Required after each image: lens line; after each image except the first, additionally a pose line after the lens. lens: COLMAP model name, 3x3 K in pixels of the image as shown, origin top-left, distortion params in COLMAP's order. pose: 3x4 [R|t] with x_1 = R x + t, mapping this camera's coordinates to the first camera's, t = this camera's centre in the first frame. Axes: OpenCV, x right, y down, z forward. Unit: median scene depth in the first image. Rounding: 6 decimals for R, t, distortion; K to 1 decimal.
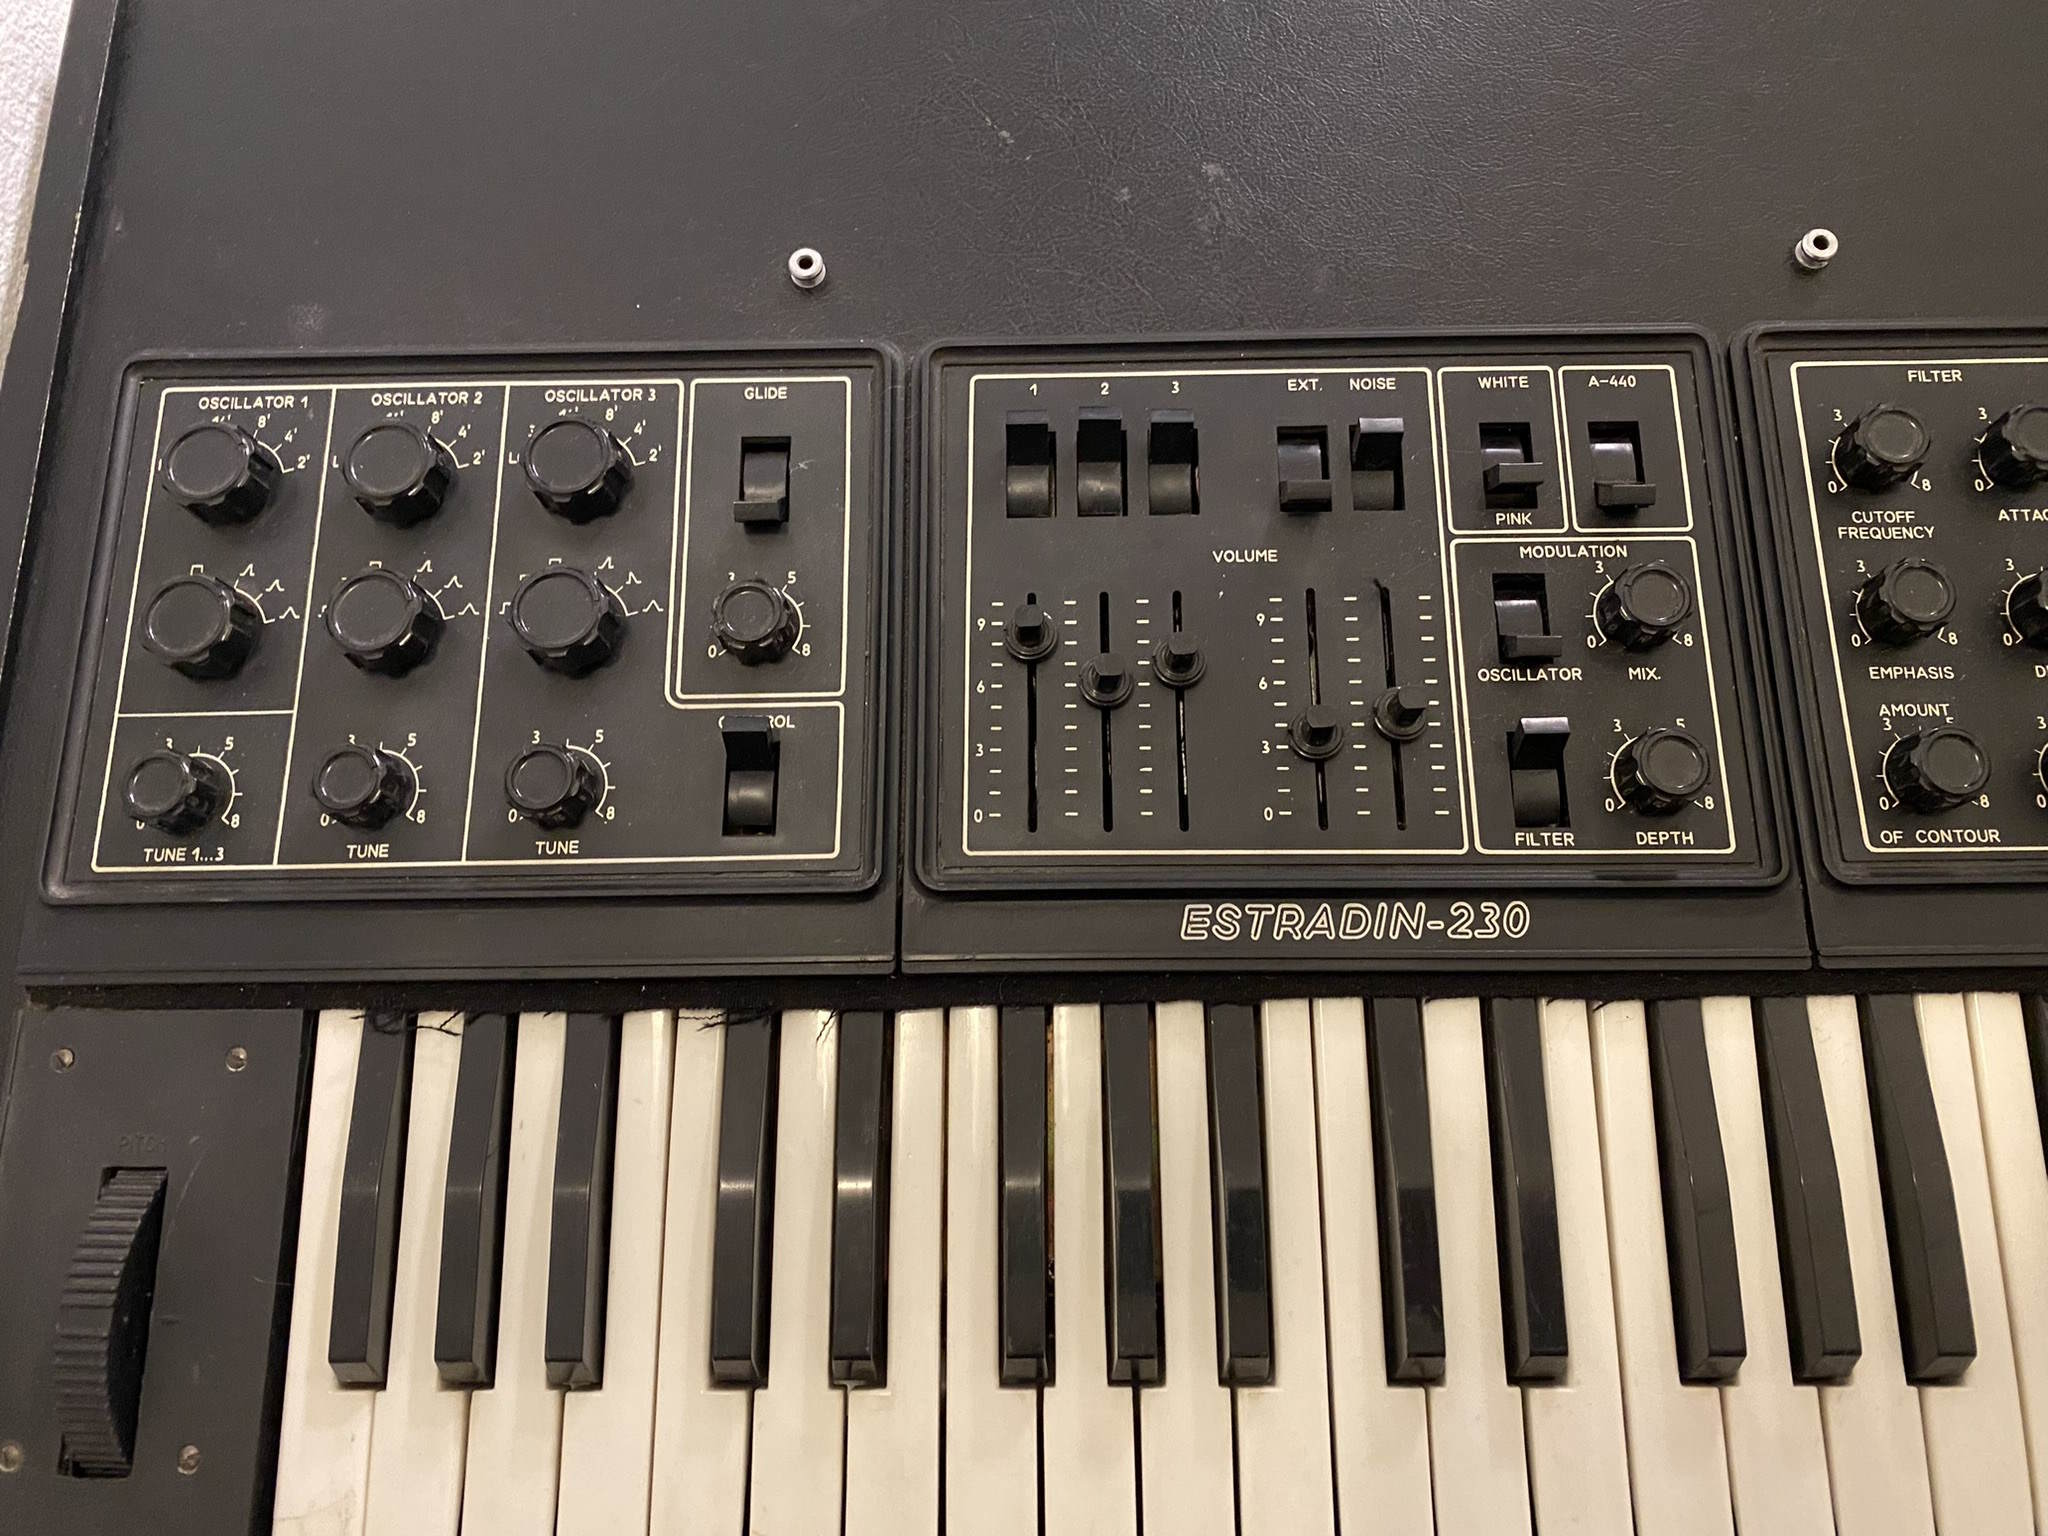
lens RADIAL K [[1504.8, 0, 1011.8], [0, 1504.8, 780.9], [0, 0, 1]] dist [0.025672, -0.057054]
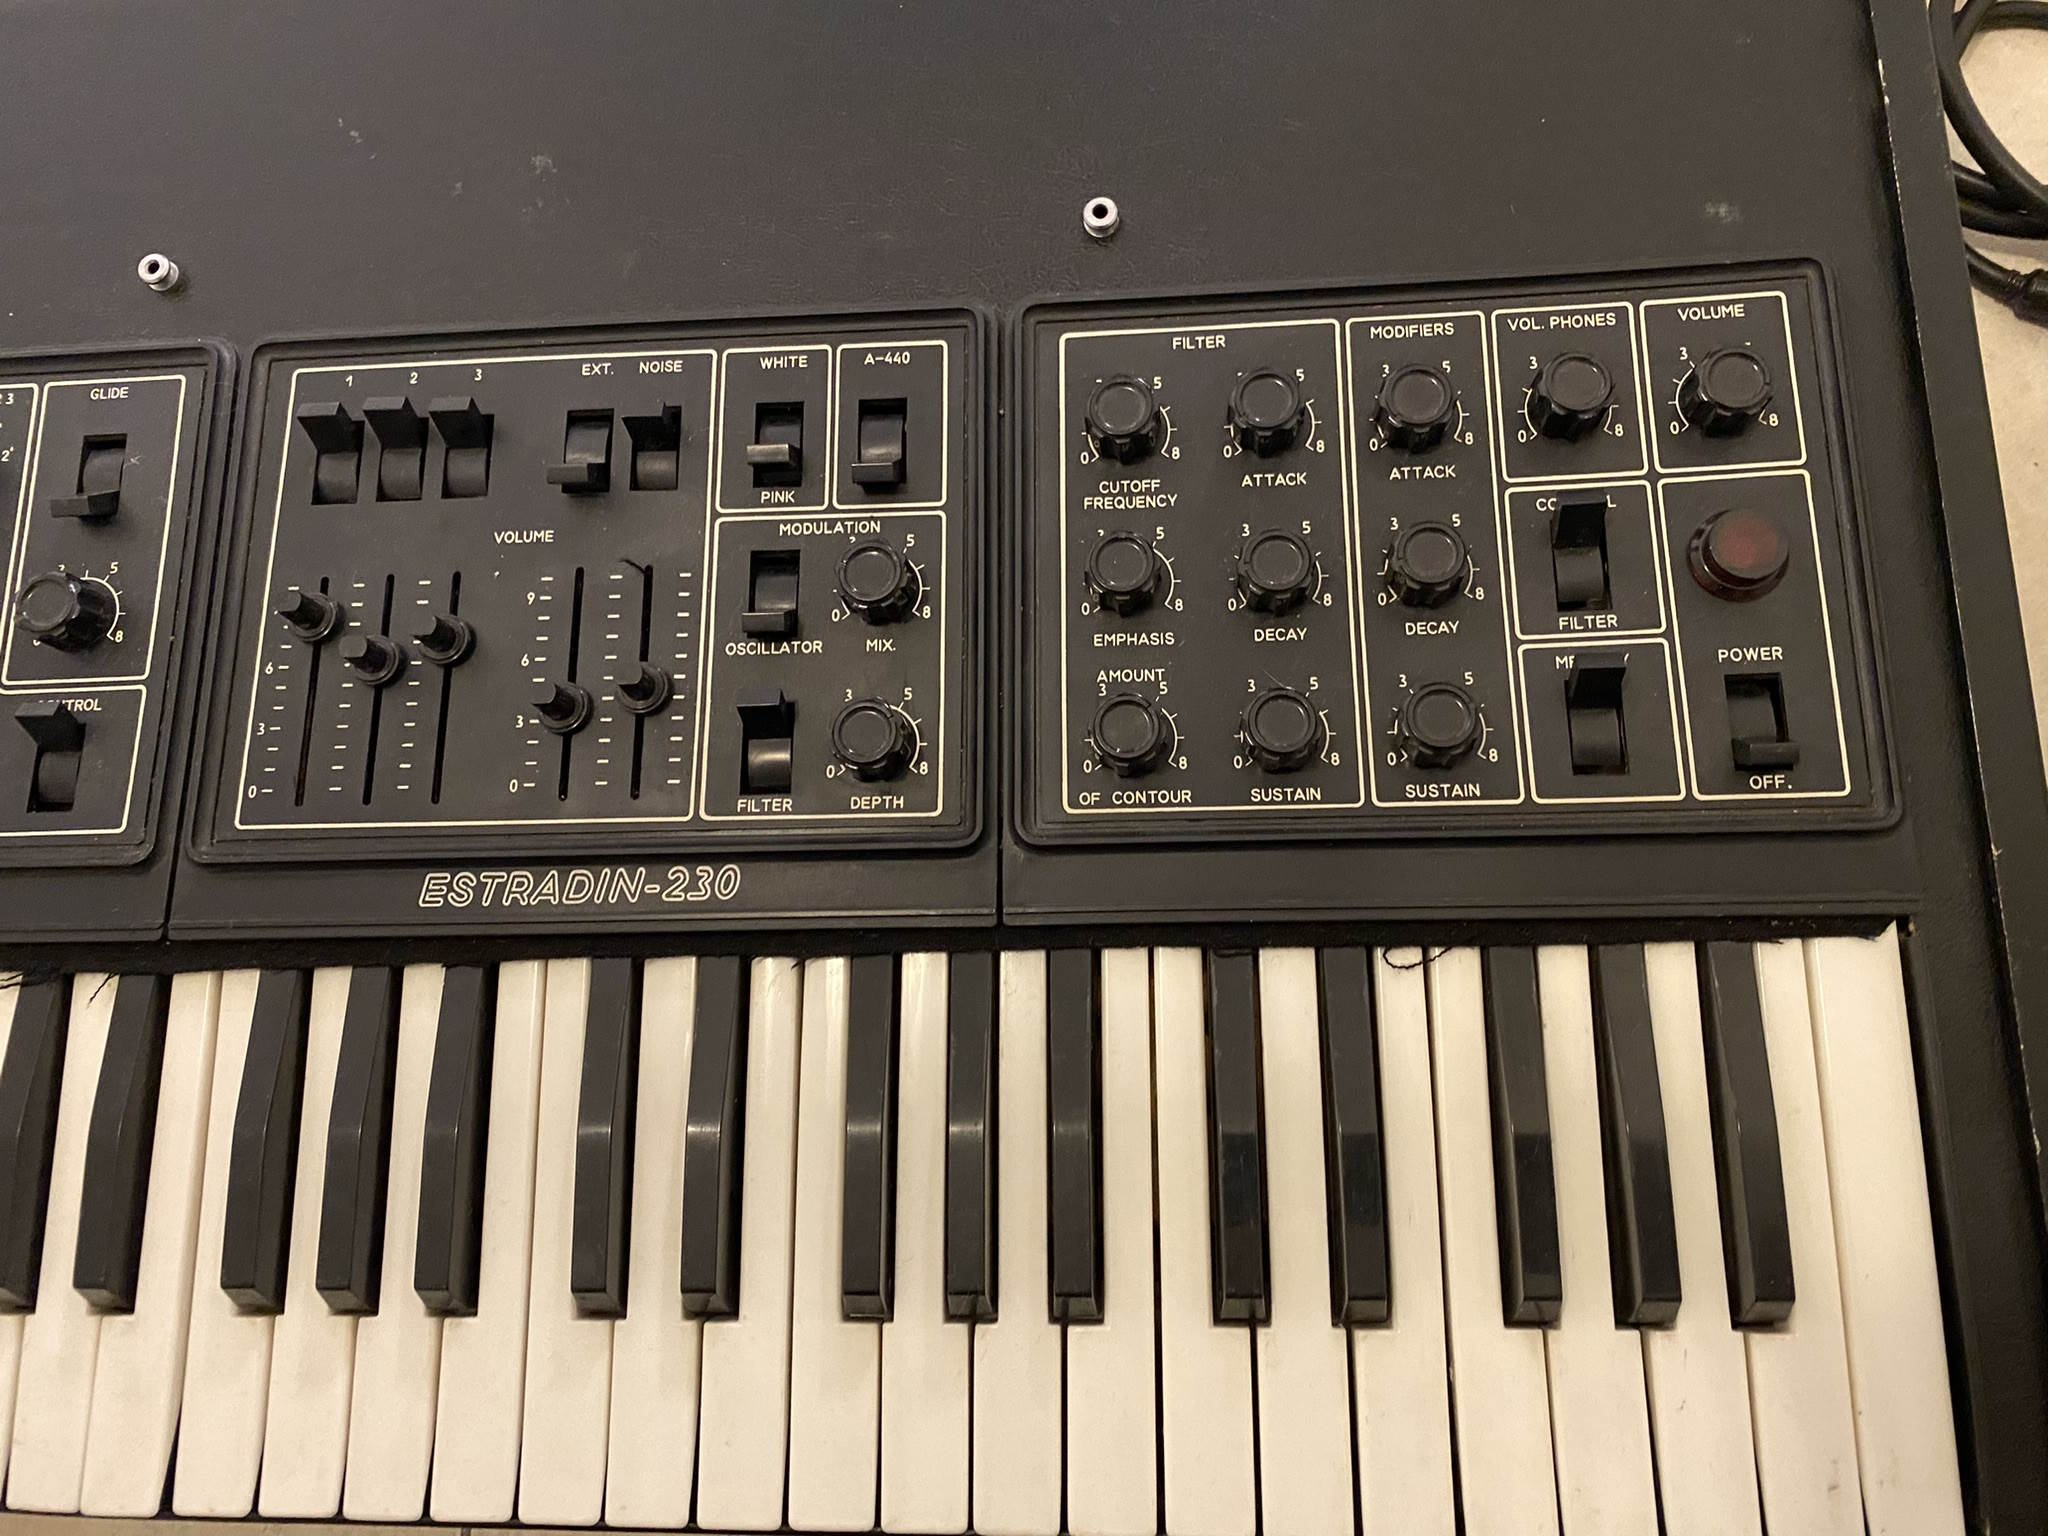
lens RADIAL K [[1504.8, 0, 1025.1], [0, 1504.8, 785.7], [0, 0, 1]] dist [0.025672, -0.057054]
pose [[0.998447, -0.014901, -0.053686, 0.561904], [0.016949, 0.999138, 0.037904, -0.011594], [0.053075, -0.038756, 0.997838, -0.032913]]
